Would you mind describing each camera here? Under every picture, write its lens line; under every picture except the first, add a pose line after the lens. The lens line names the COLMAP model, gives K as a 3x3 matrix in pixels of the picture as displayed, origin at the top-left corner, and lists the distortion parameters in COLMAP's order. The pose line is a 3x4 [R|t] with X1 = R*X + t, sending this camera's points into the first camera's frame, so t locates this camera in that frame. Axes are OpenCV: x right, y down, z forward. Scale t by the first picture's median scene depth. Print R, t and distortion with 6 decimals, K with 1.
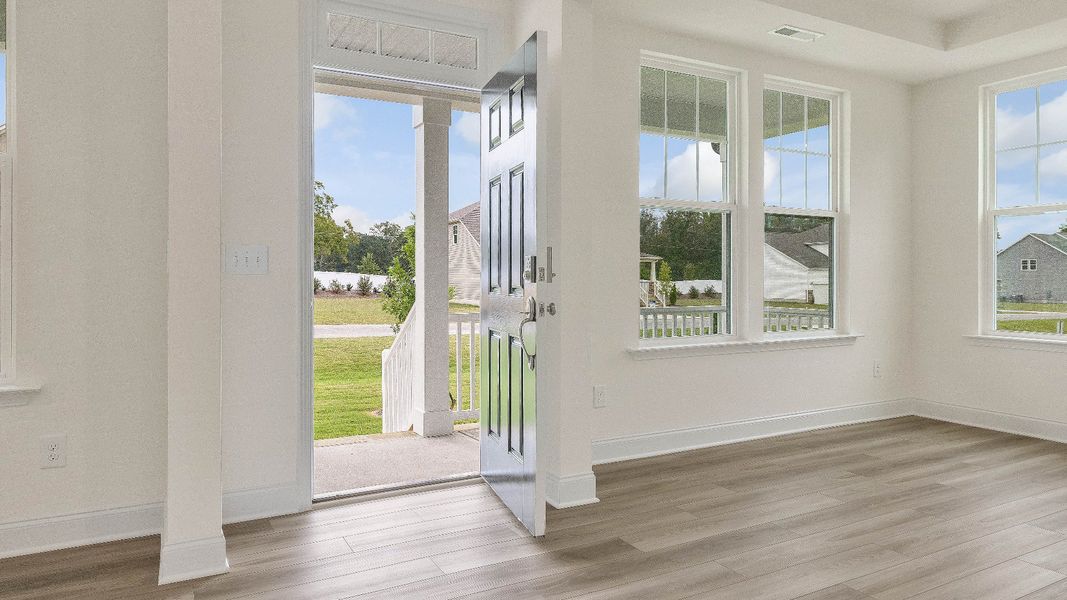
lens RADIAL K [[671.9, 0, 538.4], [0, 671.9, 283.0], [0, 0, 1]] dist [-0.007593, 0.002046]
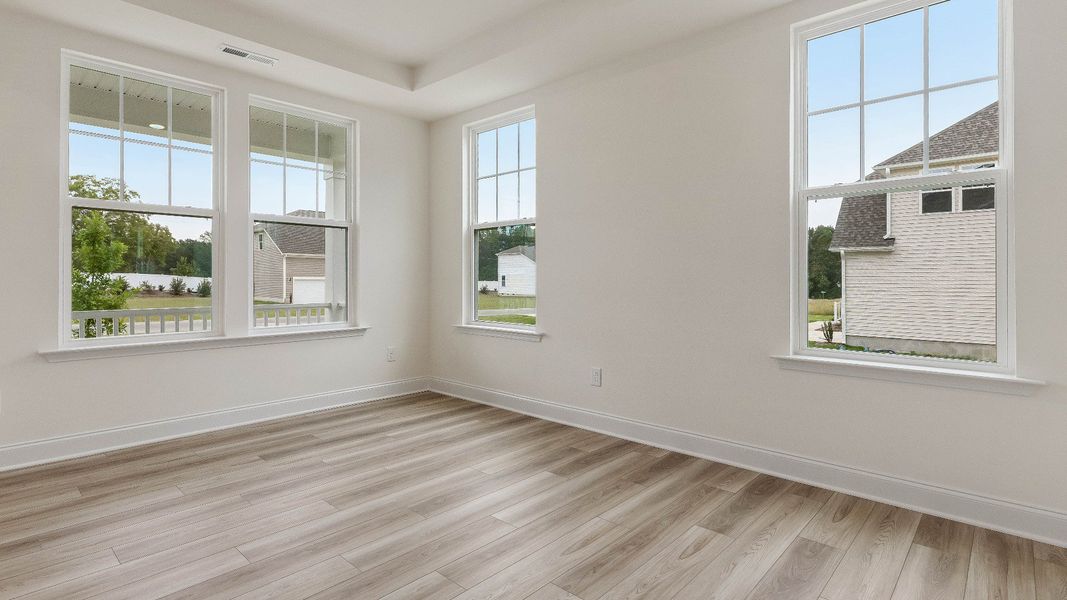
lens RADIAL K [[516.9, 0, 534.6], [0, 516.9, 279.6], [0, 0, 1]] dist [-0.005731, 0.000587]
pose [[0.945505, 0.001159, 0.325604, 0.465349], [0.001412, 0.999970, -0.007660, 0.001478], [-0.325603, 0.007702, 0.945475, 0.044895]]
